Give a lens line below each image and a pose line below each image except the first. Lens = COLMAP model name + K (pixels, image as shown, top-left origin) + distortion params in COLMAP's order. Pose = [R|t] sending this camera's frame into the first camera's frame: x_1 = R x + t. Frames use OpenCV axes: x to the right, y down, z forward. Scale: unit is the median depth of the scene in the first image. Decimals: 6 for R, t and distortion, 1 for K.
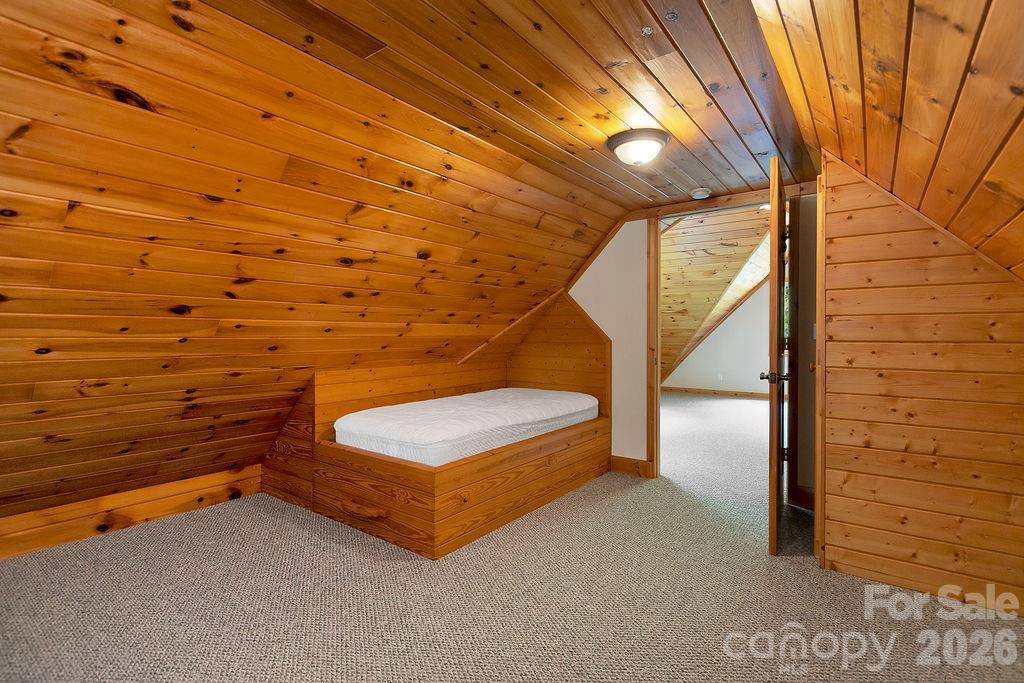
lens RADIAL K [[472.0, 0, 512.3], [0, 472.0, 344.0], [0, 0, 1]] dist [0.013608, -0.002113]
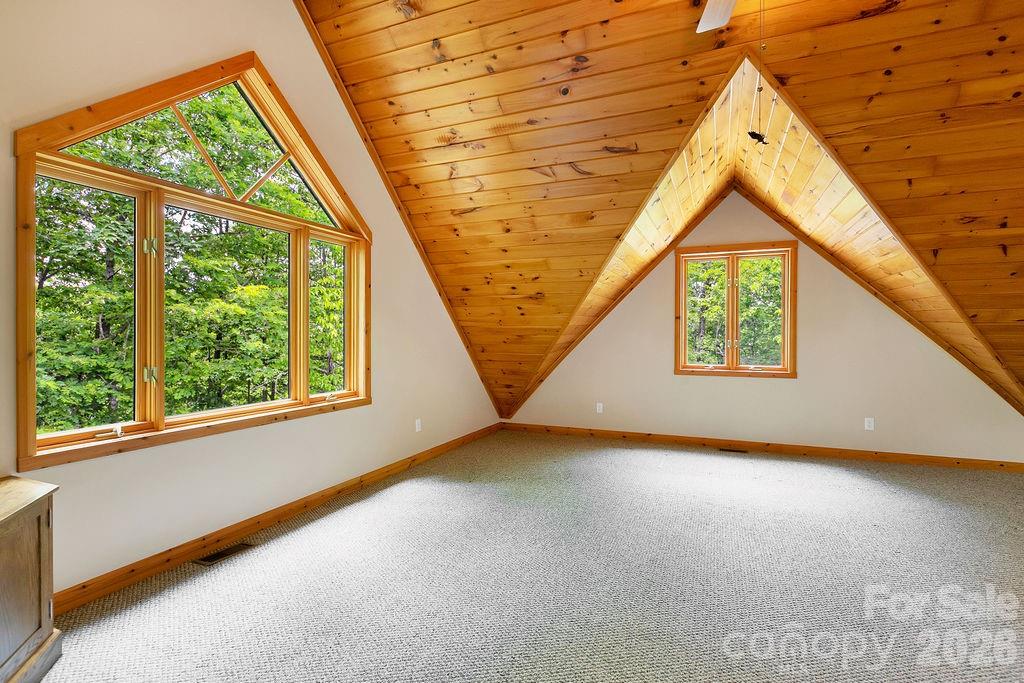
lens RADIAL K [[472.0, 0, 507.4], [0, 472.0, 336.7], [0, 0, 1]] dist [0.013608, -0.002113]
pose [[0.971880, 0.003995, 0.235443, 0.205048], [0.000524, 0.999817, -0.019127, -0.012186], [-0.235476, 0.018712, 0.971700, 0.493020]]
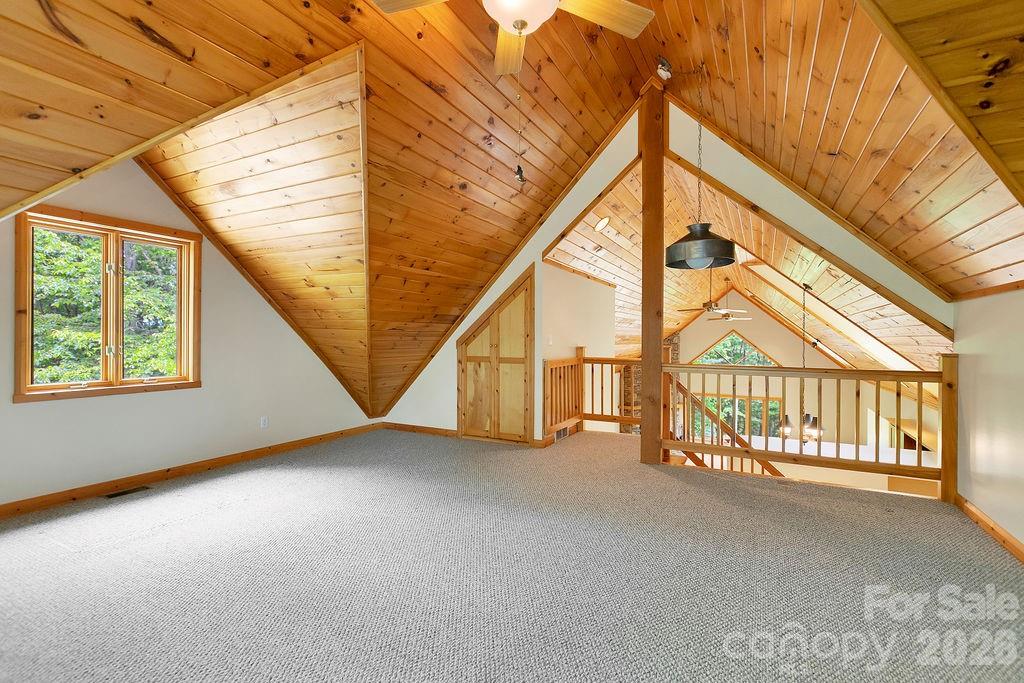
lens RADIAL K [[472.0, 0, 504.5], [0, 472.0, 339.7], [0, 0, 1]] dist [0.013608, -0.002113]
pose [[-0.150037, -0.002646, 0.988677, 0.118177], [0.021123, 0.999760, 0.005881, -0.020870], [-0.988455, 0.021766, -0.149945, 0.725883]]
